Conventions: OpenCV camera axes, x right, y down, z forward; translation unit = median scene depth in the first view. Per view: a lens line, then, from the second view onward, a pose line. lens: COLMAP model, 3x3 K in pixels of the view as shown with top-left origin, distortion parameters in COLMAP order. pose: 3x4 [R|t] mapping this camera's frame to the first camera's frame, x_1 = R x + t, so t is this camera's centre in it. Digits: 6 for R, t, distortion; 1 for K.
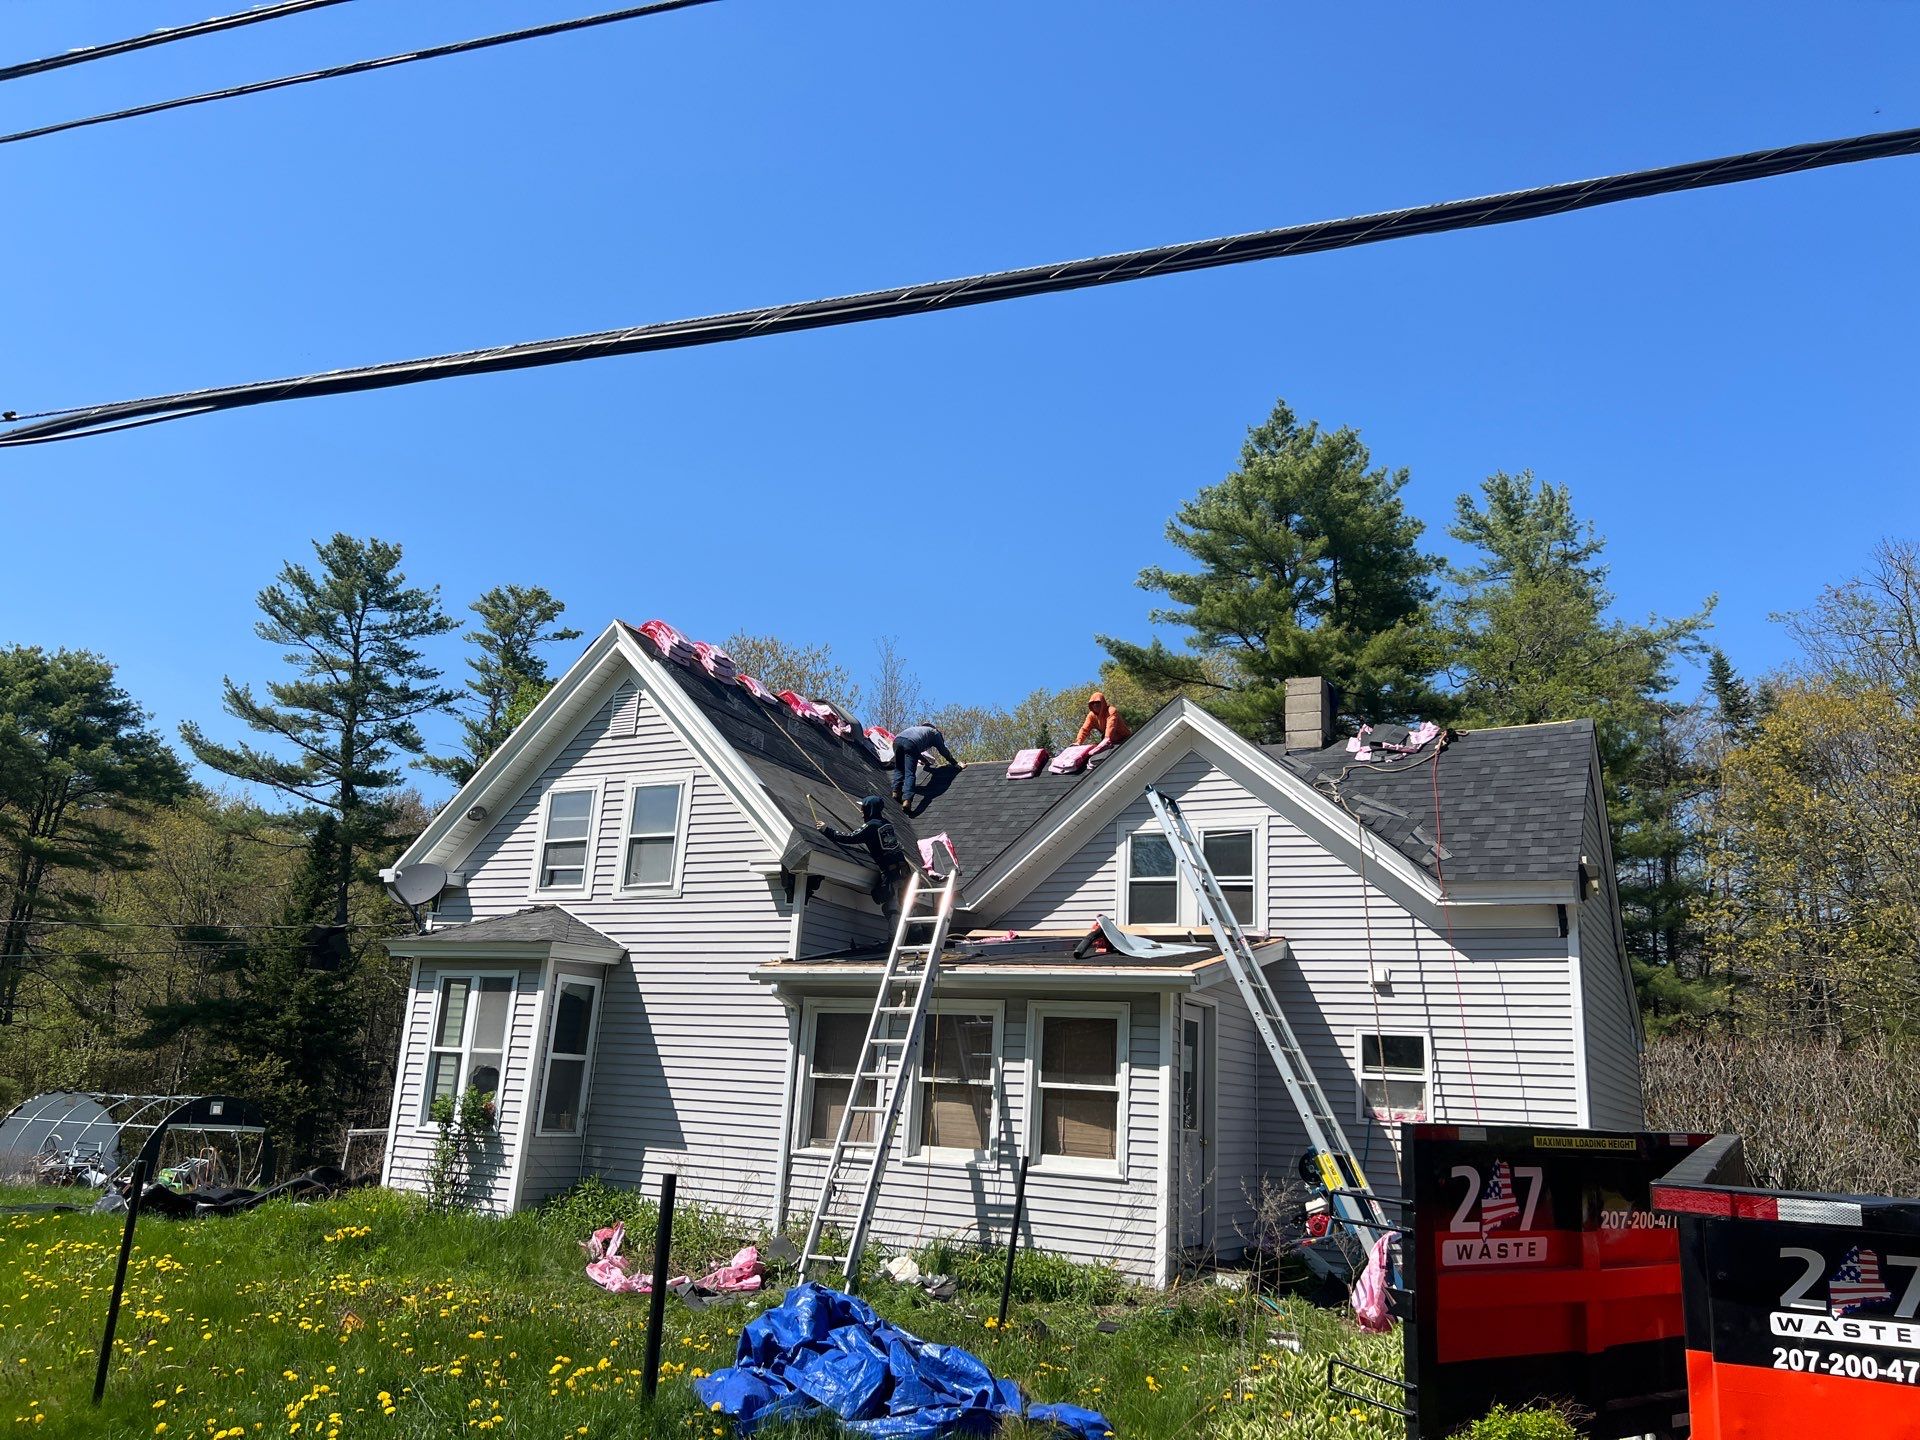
lens RADIAL K [[1427.7, 0, 960.0], [0, 1427.7, 720.0], [0, 0, 1]] dist [0.039405, -0.053175]
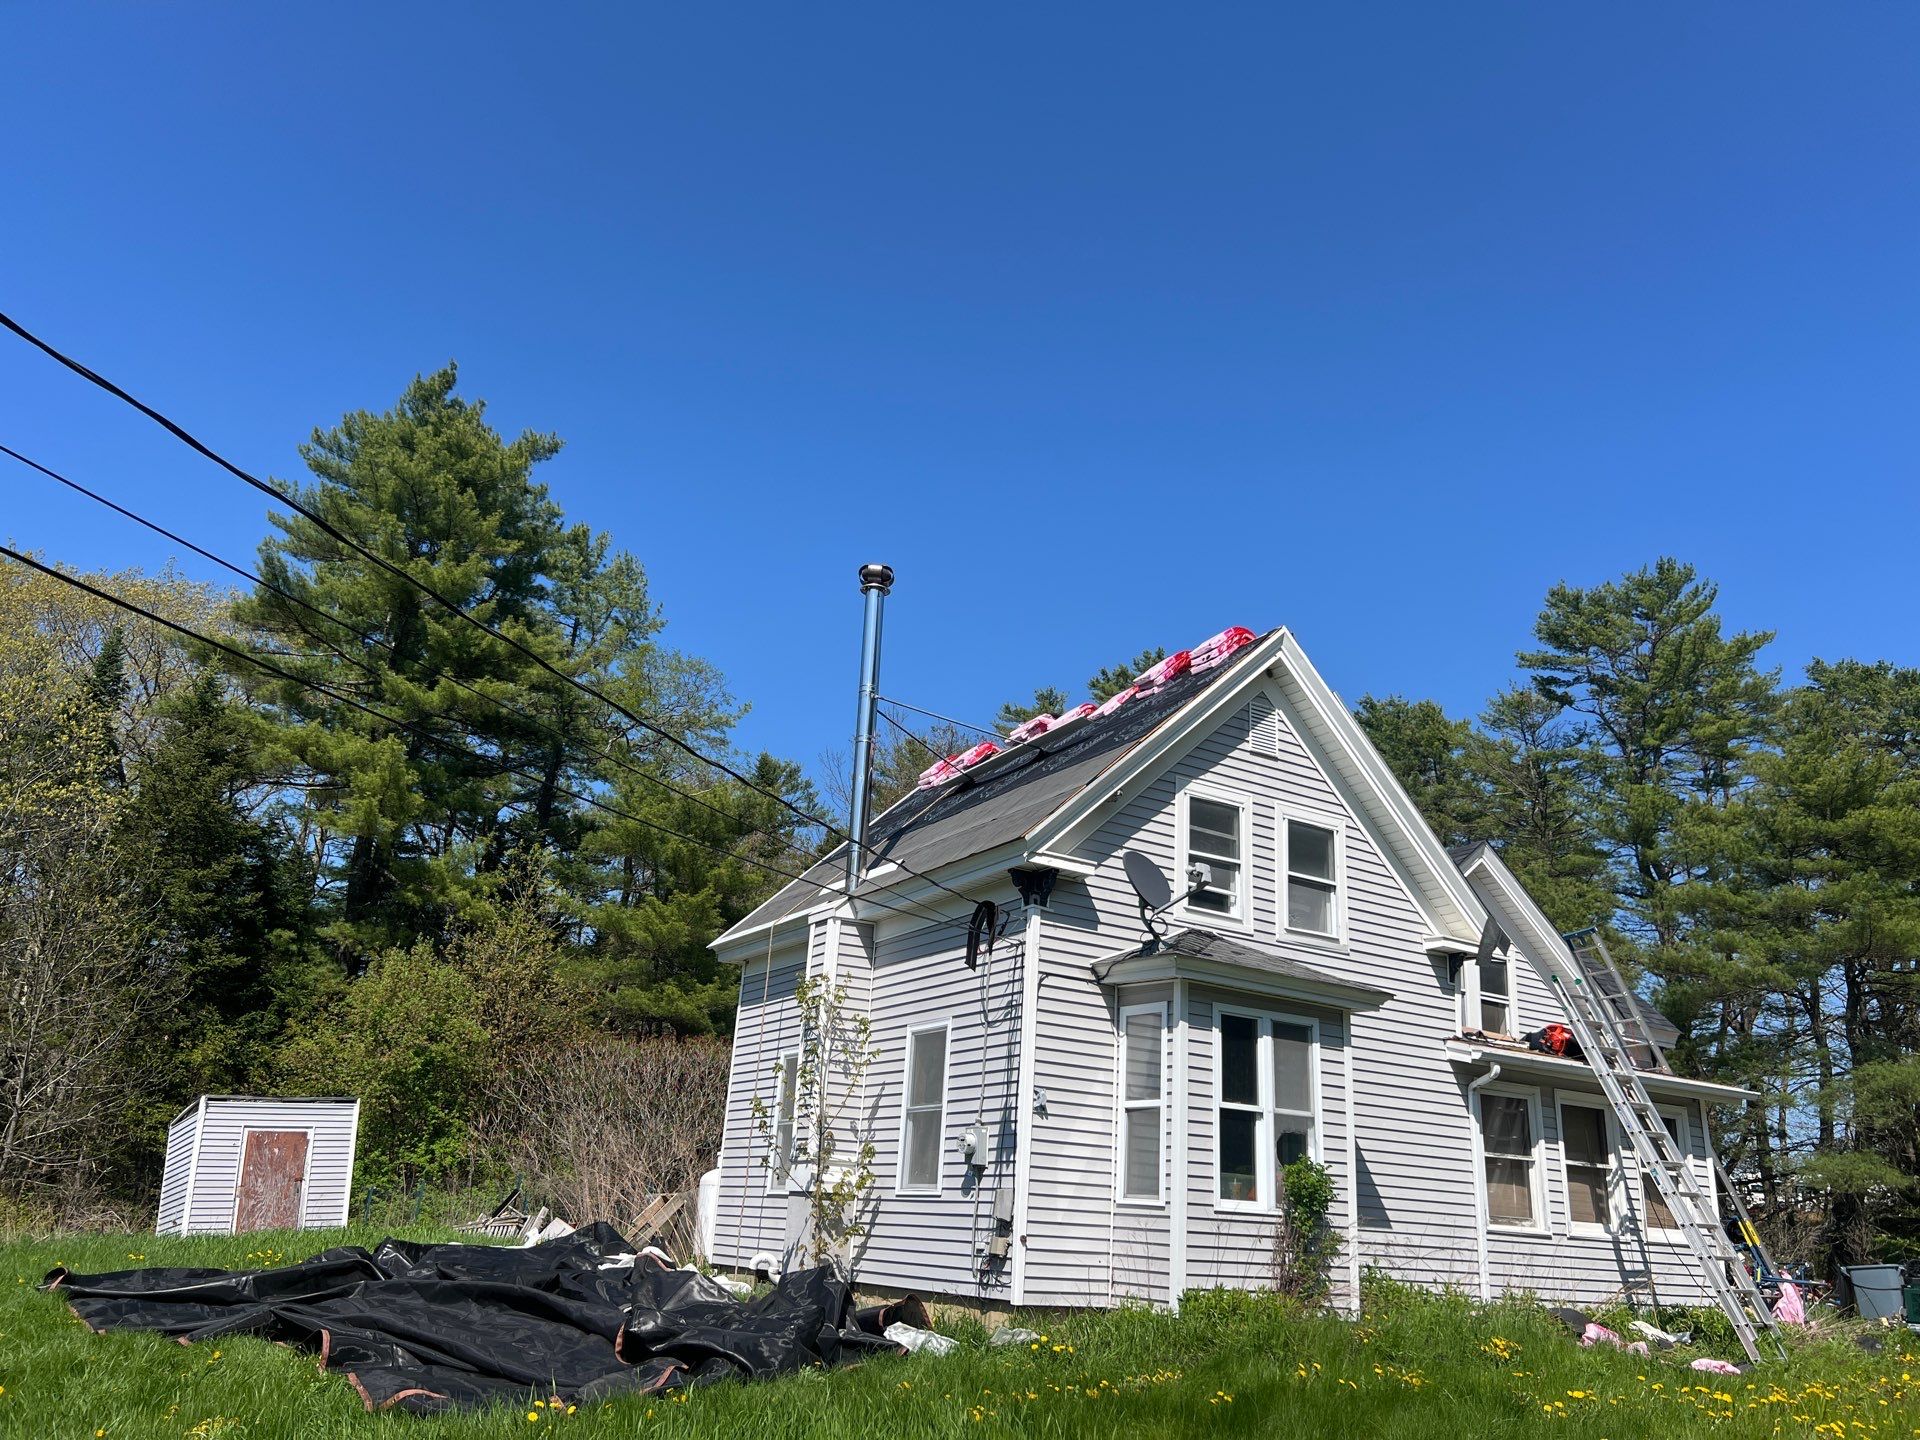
lens RADIAL K [[1427.7, 0, 960.0], [0, 1427.7, 720.0], [0, 0, 1]] dist [0.039405, -0.053175]
pose [[0.513950, 0.259092, 0.817757, -0.352305], [-0.249543, 0.957226, -0.146446, 0.055475], [-0.820722, -0.128800, 0.556621, 0.220371]]
